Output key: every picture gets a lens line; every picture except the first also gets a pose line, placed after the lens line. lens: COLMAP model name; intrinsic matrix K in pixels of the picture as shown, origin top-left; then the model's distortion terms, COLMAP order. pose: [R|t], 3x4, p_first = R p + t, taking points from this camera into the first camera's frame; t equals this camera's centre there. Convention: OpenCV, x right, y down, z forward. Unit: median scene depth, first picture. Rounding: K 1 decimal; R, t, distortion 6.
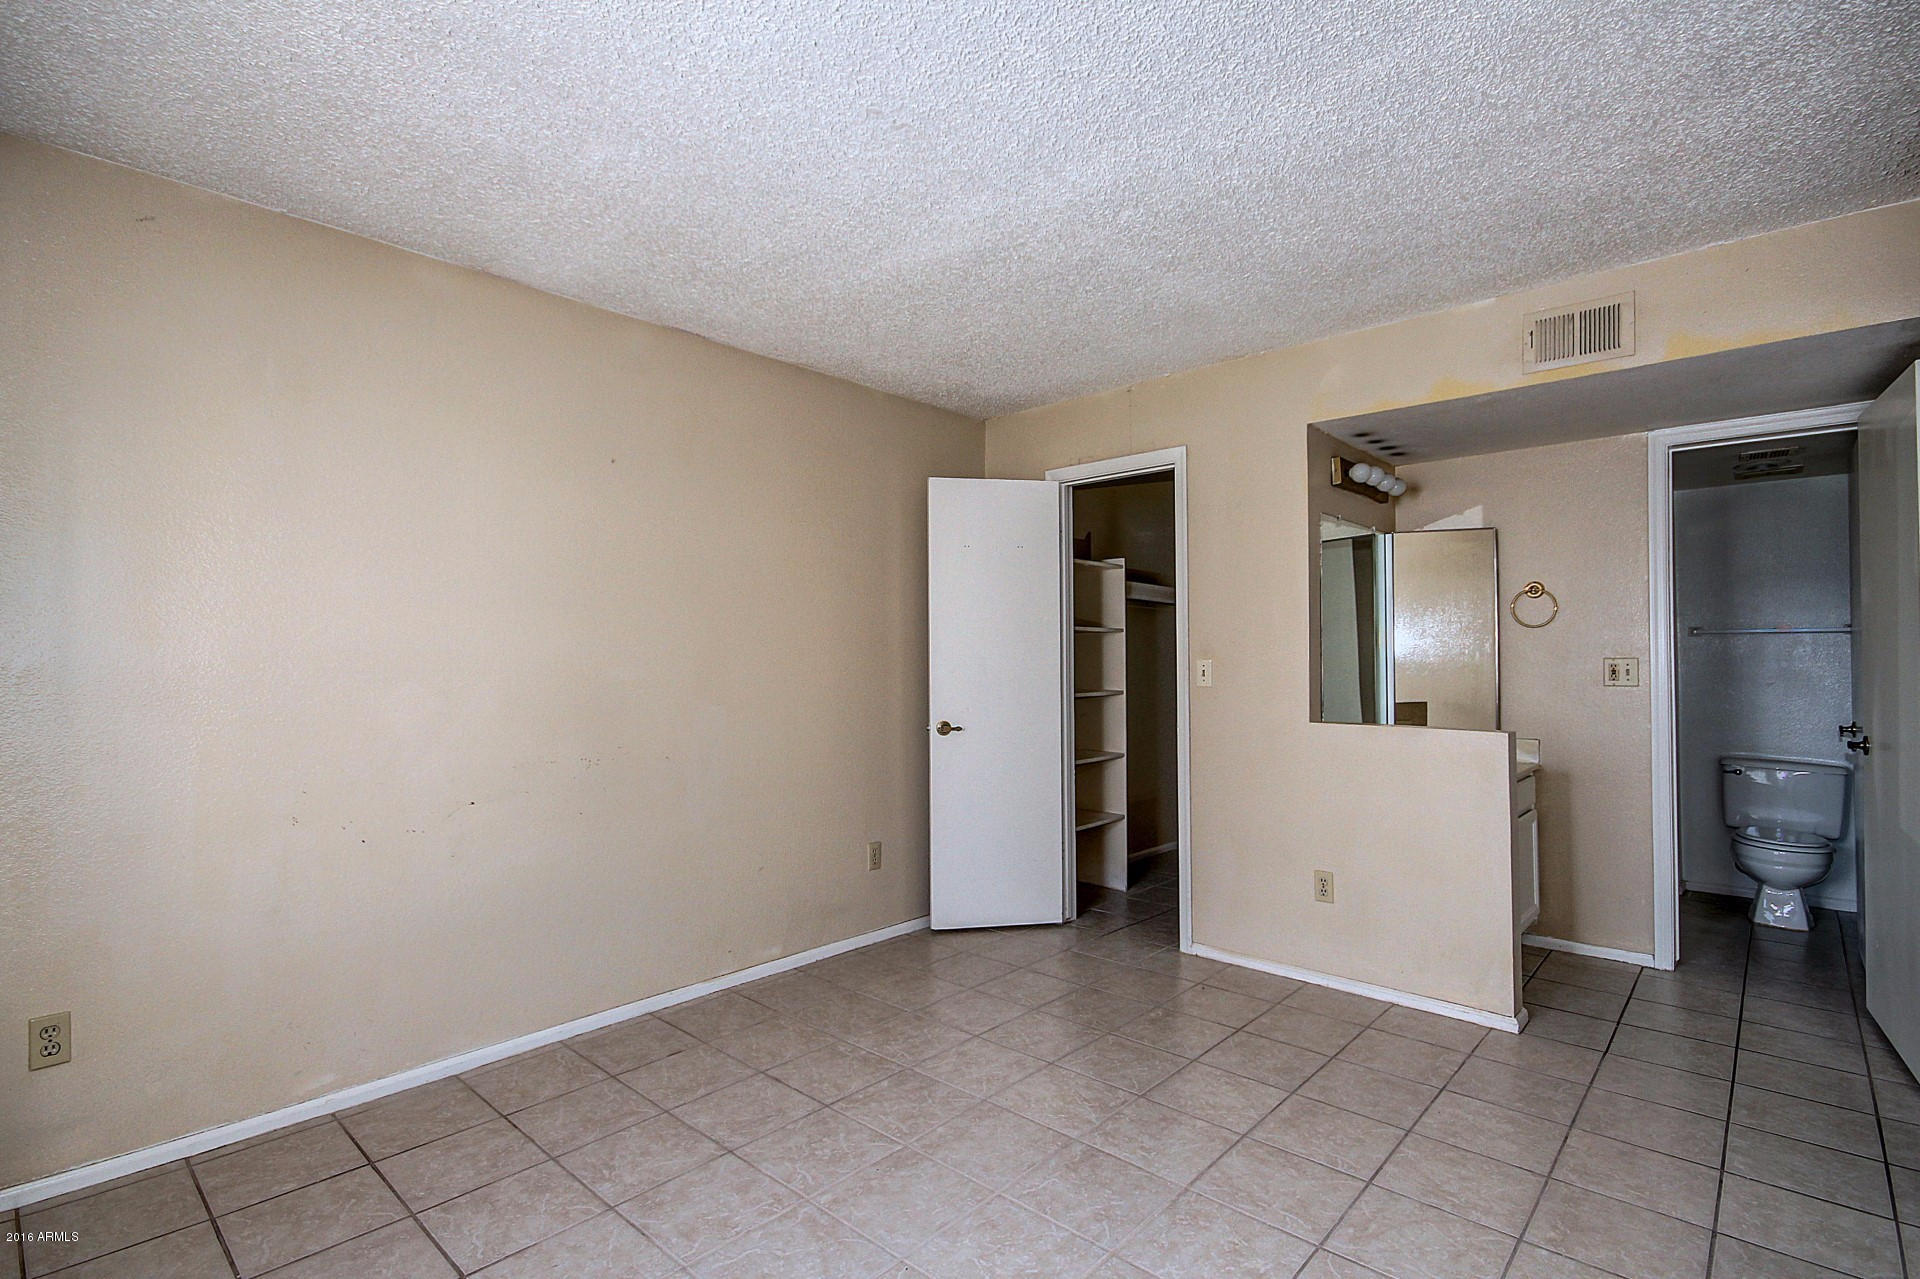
lens RADIAL K [[897.9, 0, 959.3], [0, 897.9, 642.7], [0, 0, 1]] dist [-0.000442, 0.000677]
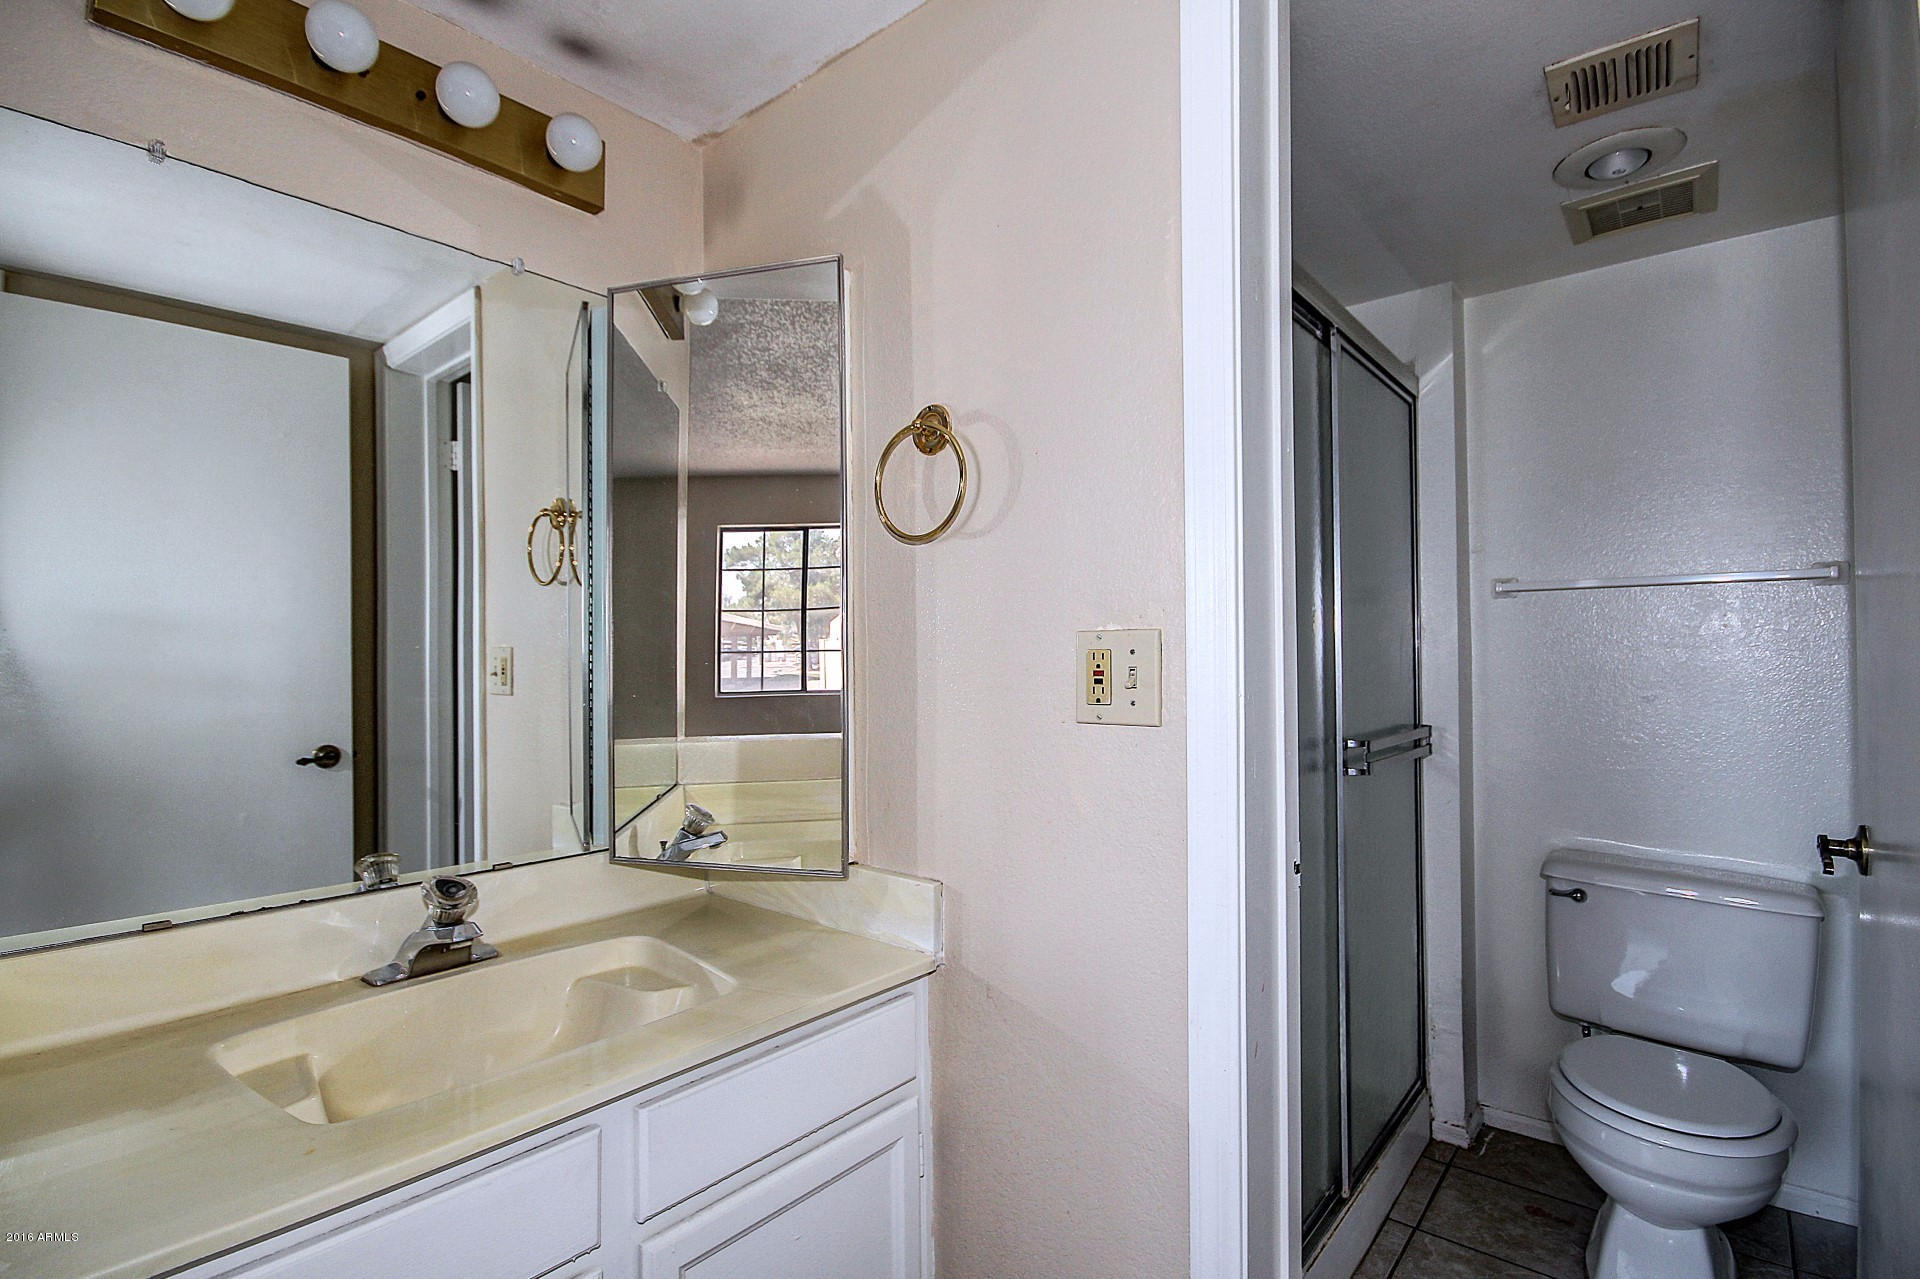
lens RADIAL K [[897.9, 0, 967.3], [0, 897.9, 644.4], [0, 0, 1]] dist [-0.000442, 0.000677]
pose [[0.999374, 0.001553, 0.035352, 0.725482], [-0.001929, 0.999942, 0.010625, 0.019659], [-0.035333, -0.010687, 0.999318, 0.749402]]
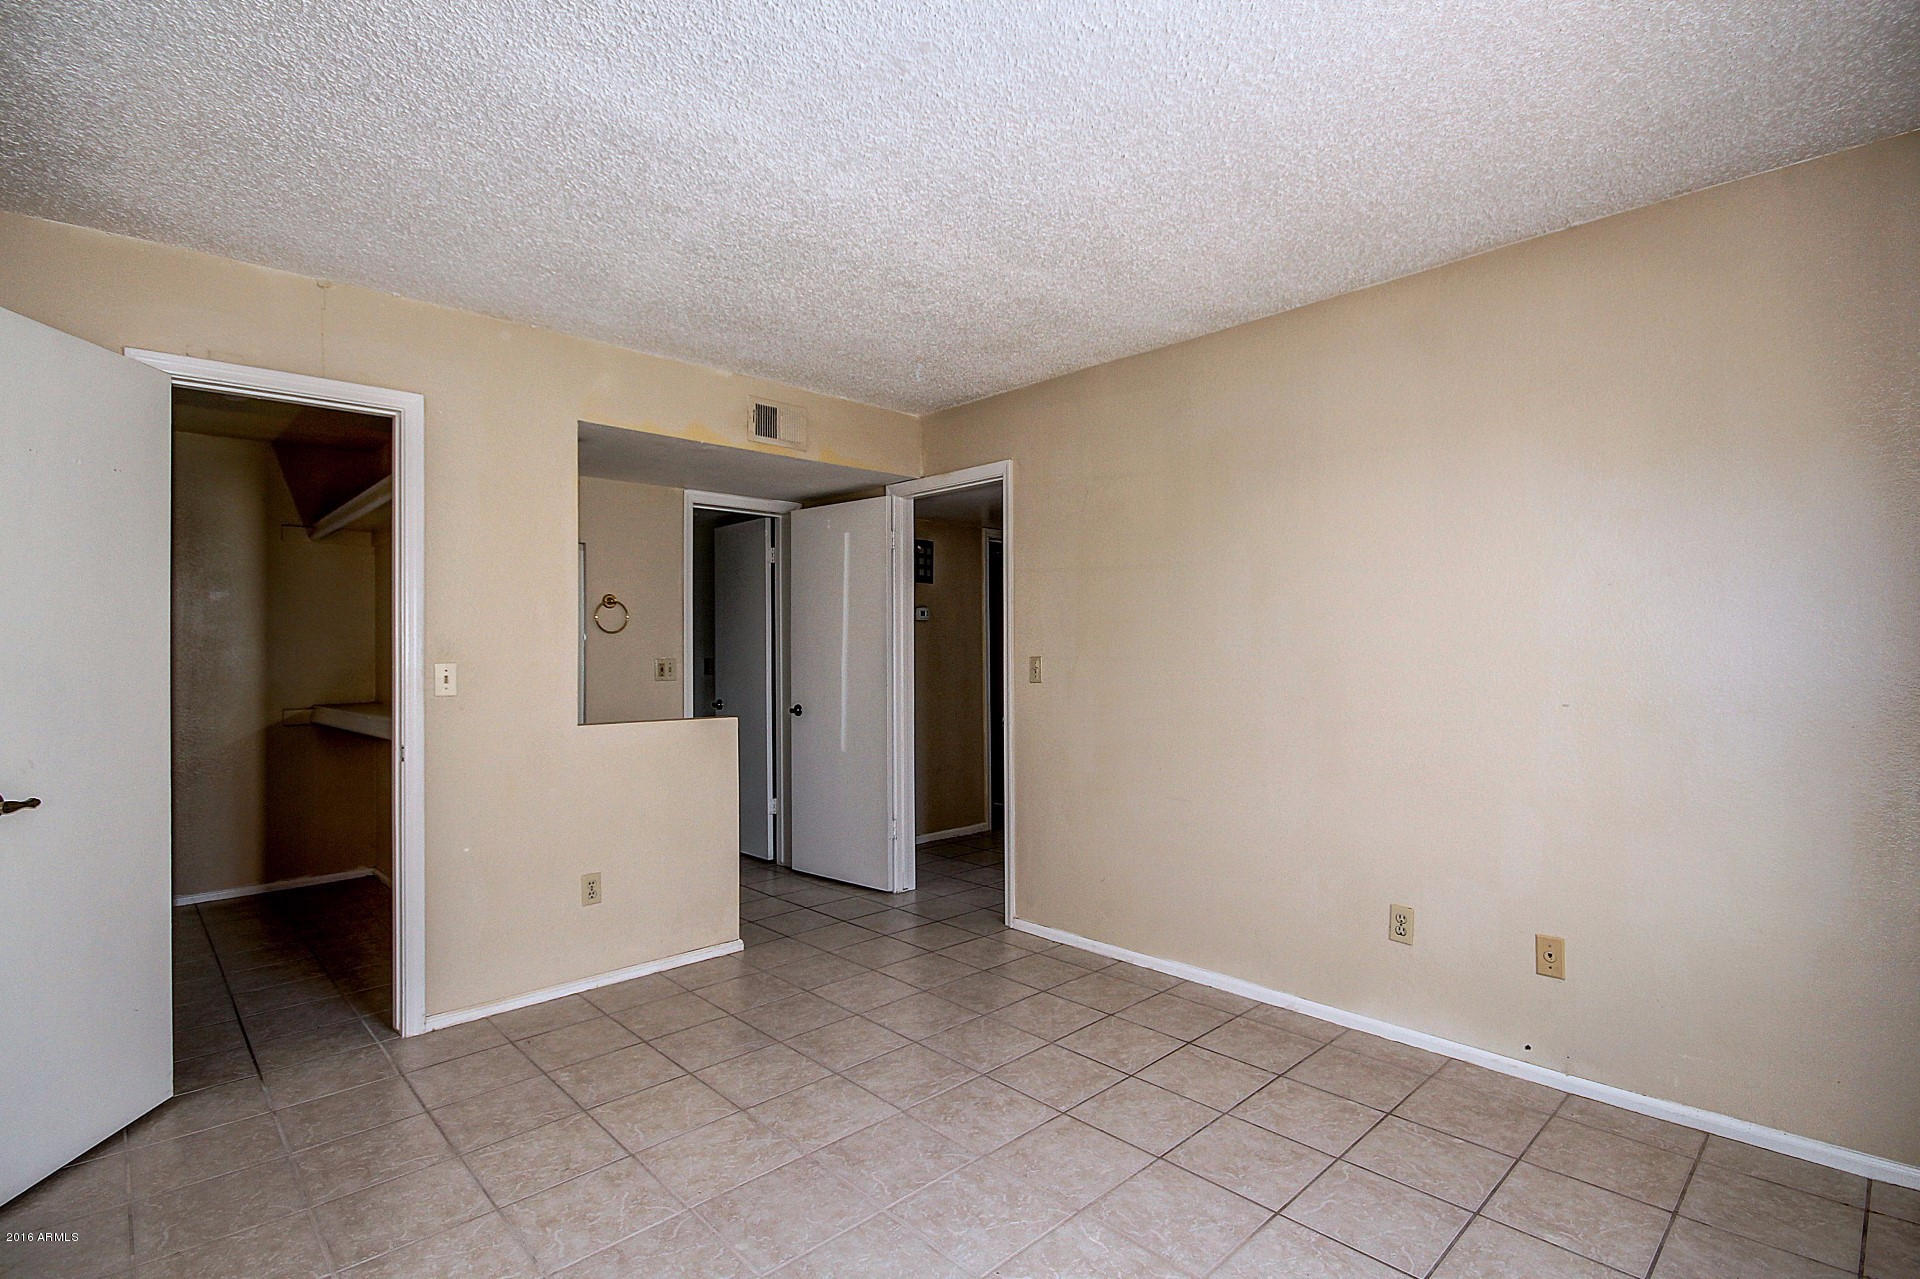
lens RADIAL K [[897.9, 0, 966.9], [0, 897.9, 639.9], [0, 0, 1]] dist [-0.000442, 0.000677]
pose [[0.071256, 0.016706, 0.997318, -0.559873], [-0.008364, 0.999835, -0.016150, 0.007618], [-0.997423, -0.007190, 0.071384, 0.511854]]
